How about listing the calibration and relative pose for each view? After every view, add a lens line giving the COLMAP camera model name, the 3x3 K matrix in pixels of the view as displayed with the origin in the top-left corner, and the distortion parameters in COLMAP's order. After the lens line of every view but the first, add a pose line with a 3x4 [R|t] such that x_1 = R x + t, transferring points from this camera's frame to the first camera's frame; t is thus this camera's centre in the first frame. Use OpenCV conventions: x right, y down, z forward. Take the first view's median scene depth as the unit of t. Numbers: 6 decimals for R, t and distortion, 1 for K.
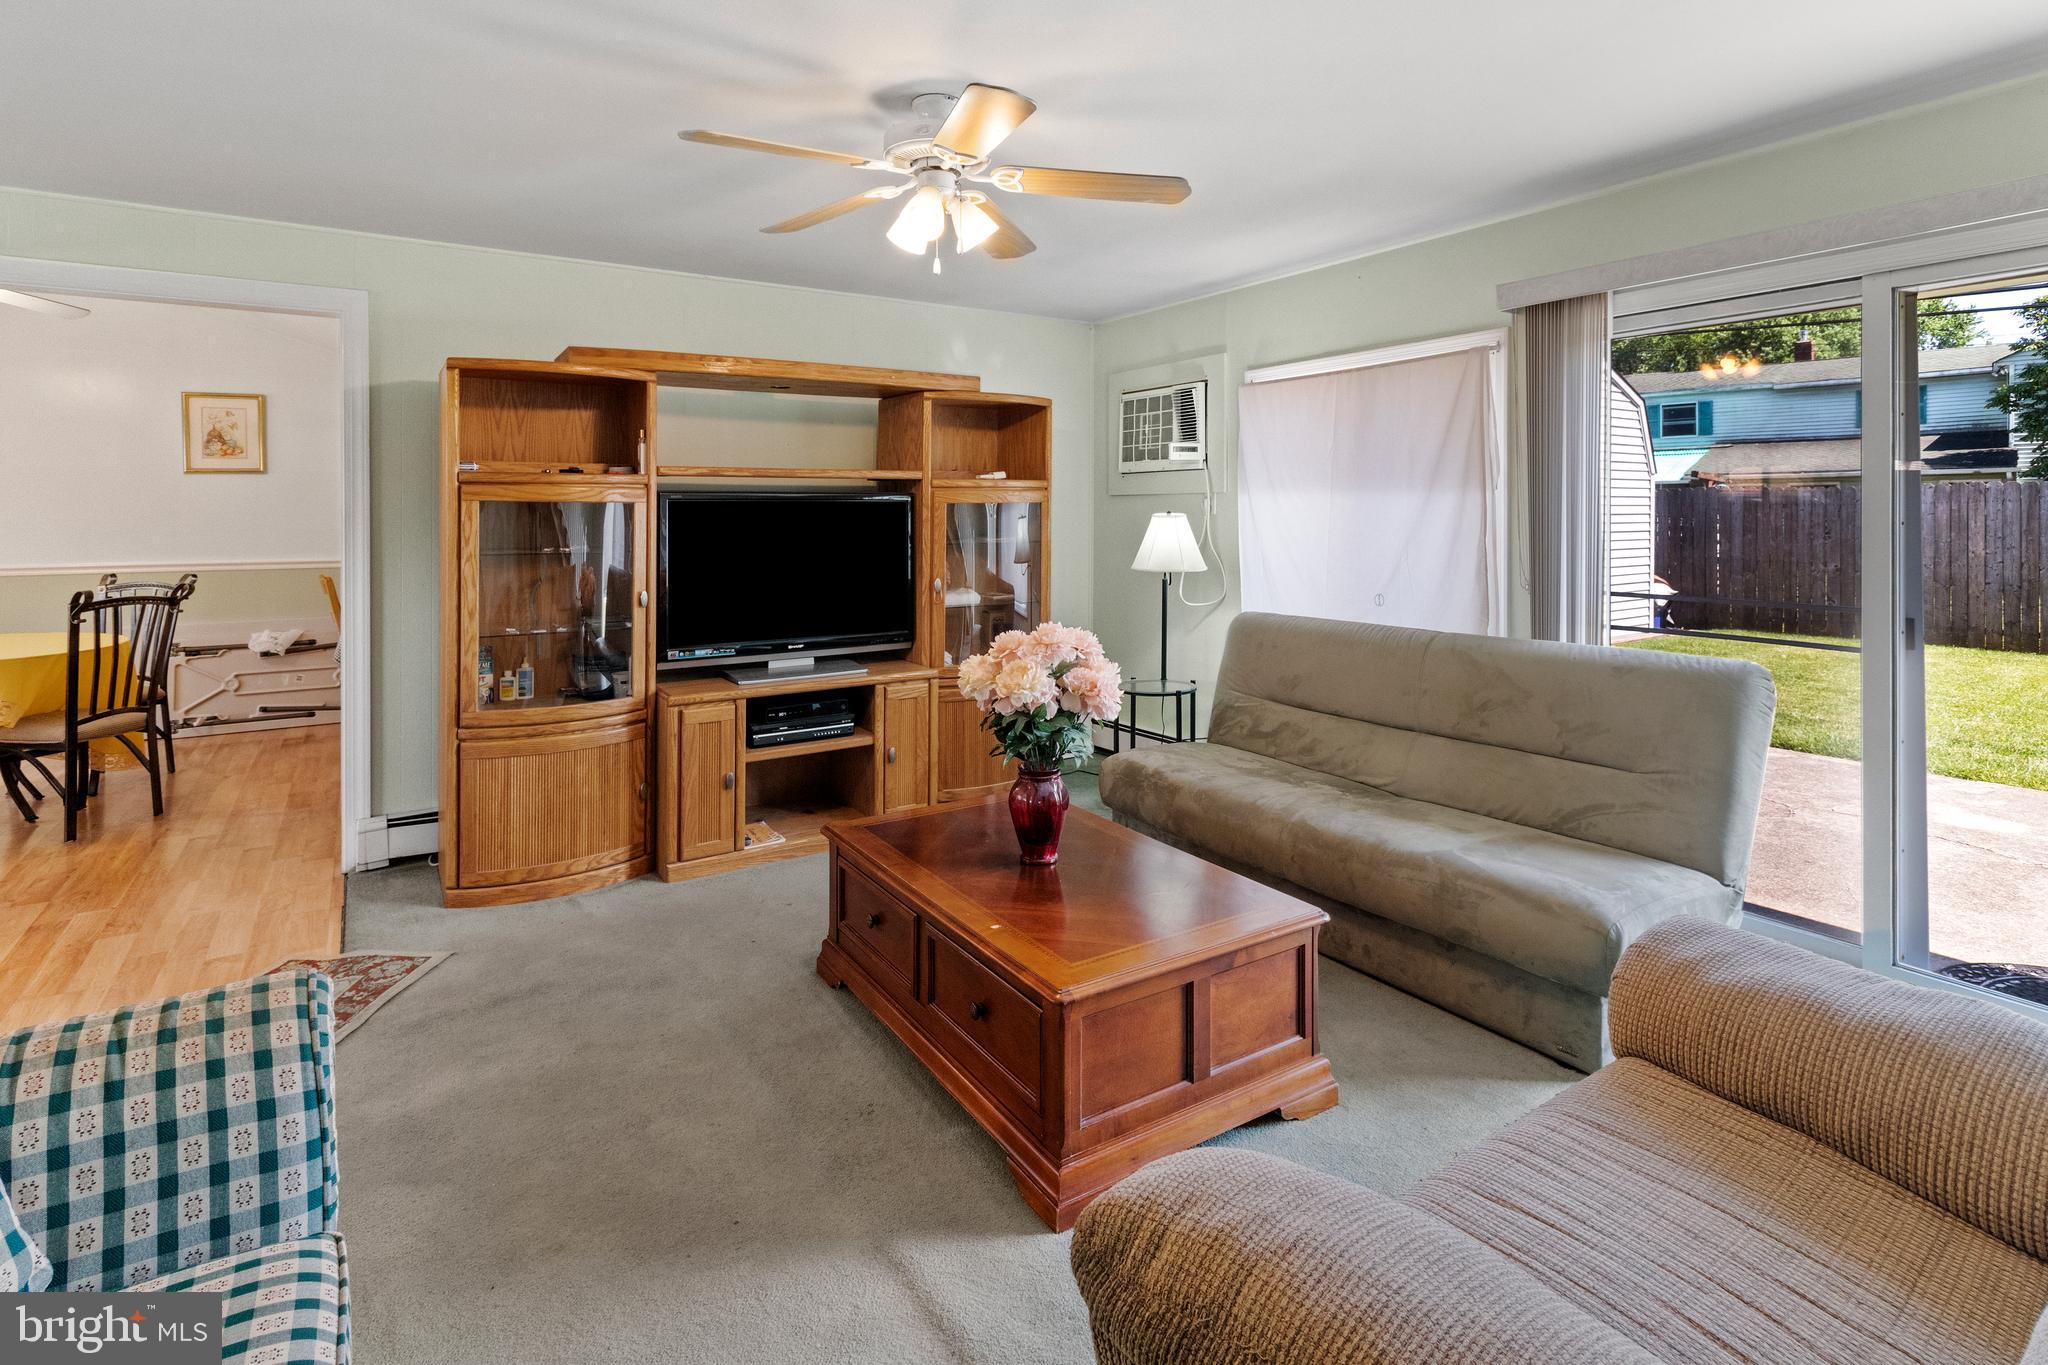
lens RADIAL K [[997.0, 0, 1028.7], [0, 997.0, 521.6], [0, 0, 1]] dist [0.000214, -0.000159]
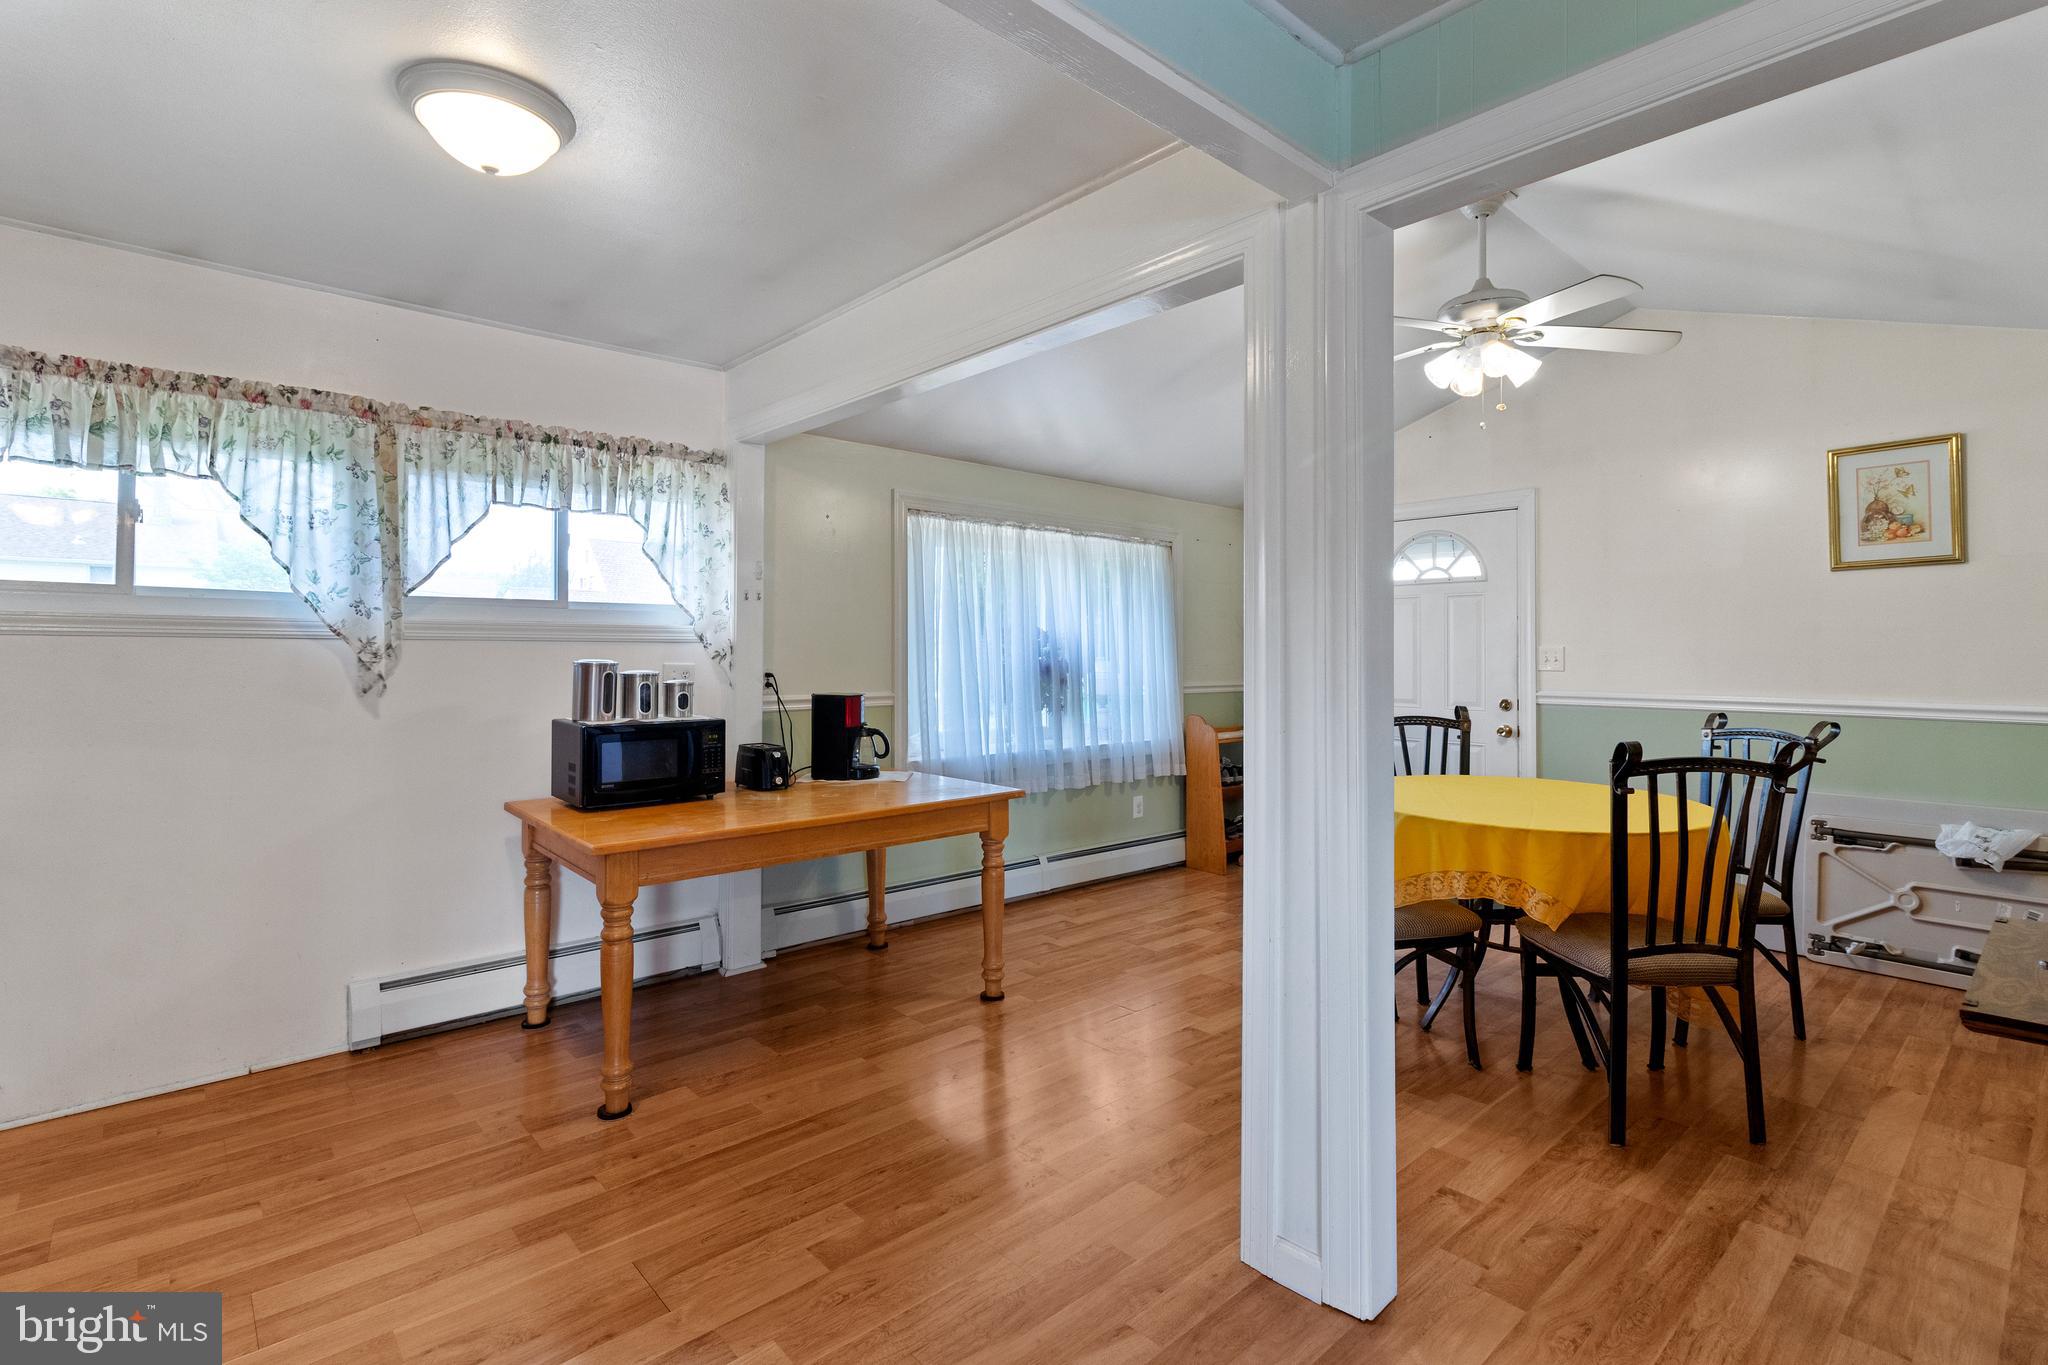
lens RADIAL K [[971.0, 0, 1034.9], [0, 971.0, 628.4], [0, 0, 1]] dist [0.003981, 0.000129]
pose [[0.151179, -0.018815, -0.988327, -0.390425], [-0.011557, 0.999717, -0.020799, 0.015881], [0.988439, 0.014566, 0.150919, 0.517872]]
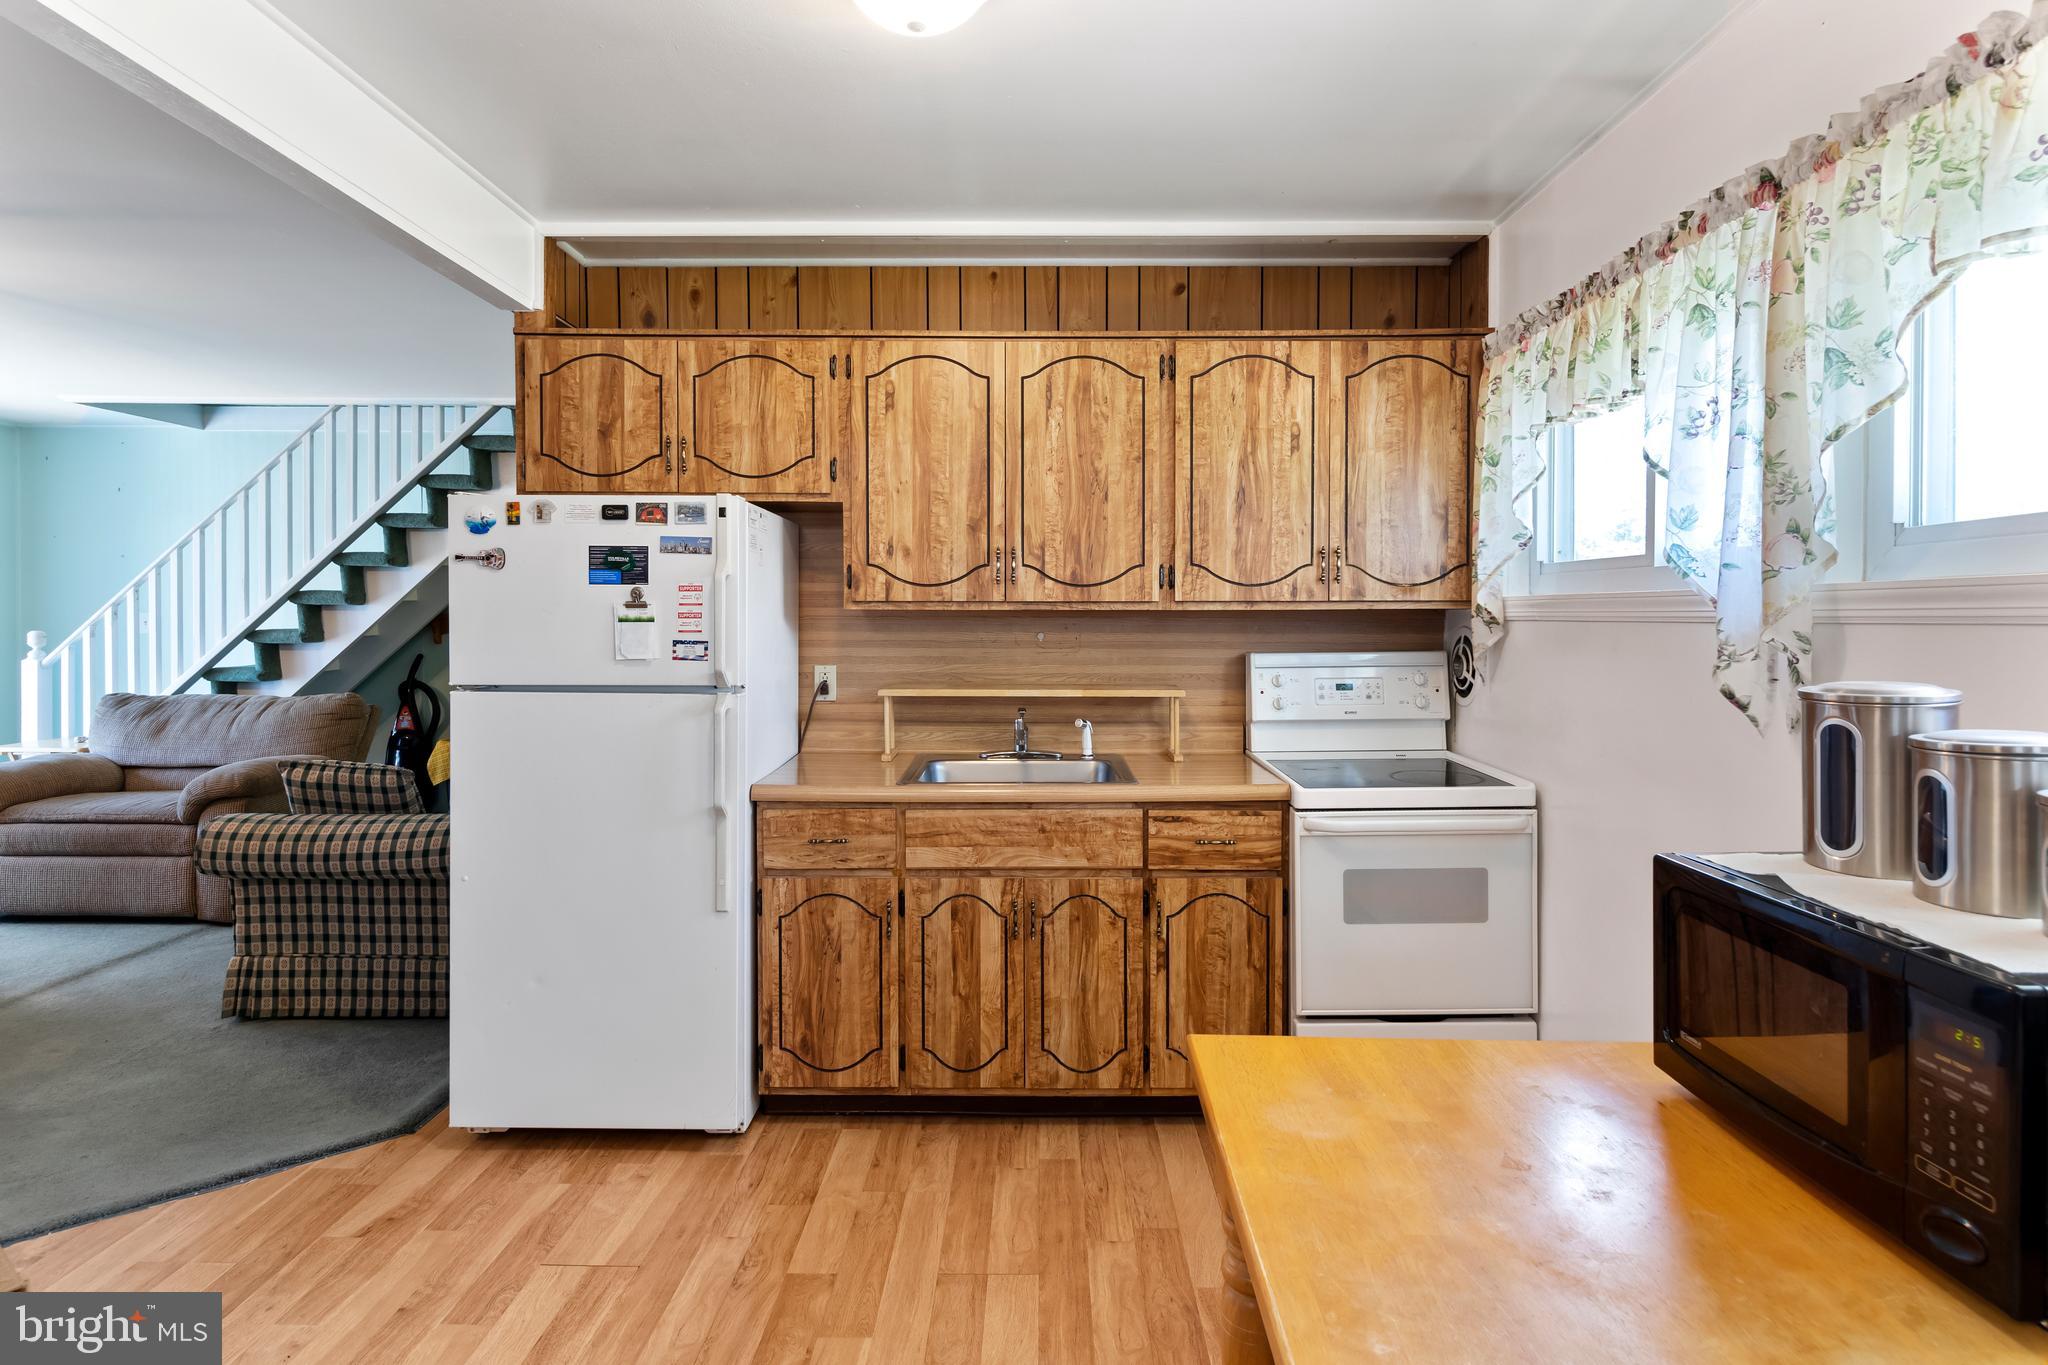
lens RADIAL K [[1077.6, 0, 1021.0], [0, 1077.6, 632.5], [0, 0, 1]] dist [0.000953, -0.000146]
pose [[-0.819319, -0.004096, 0.573323, -1.161398], [0.005930, 0.999860, 0.015618, 0.009831], [-0.573307, 0.016196, -0.819181, 0.642811]]
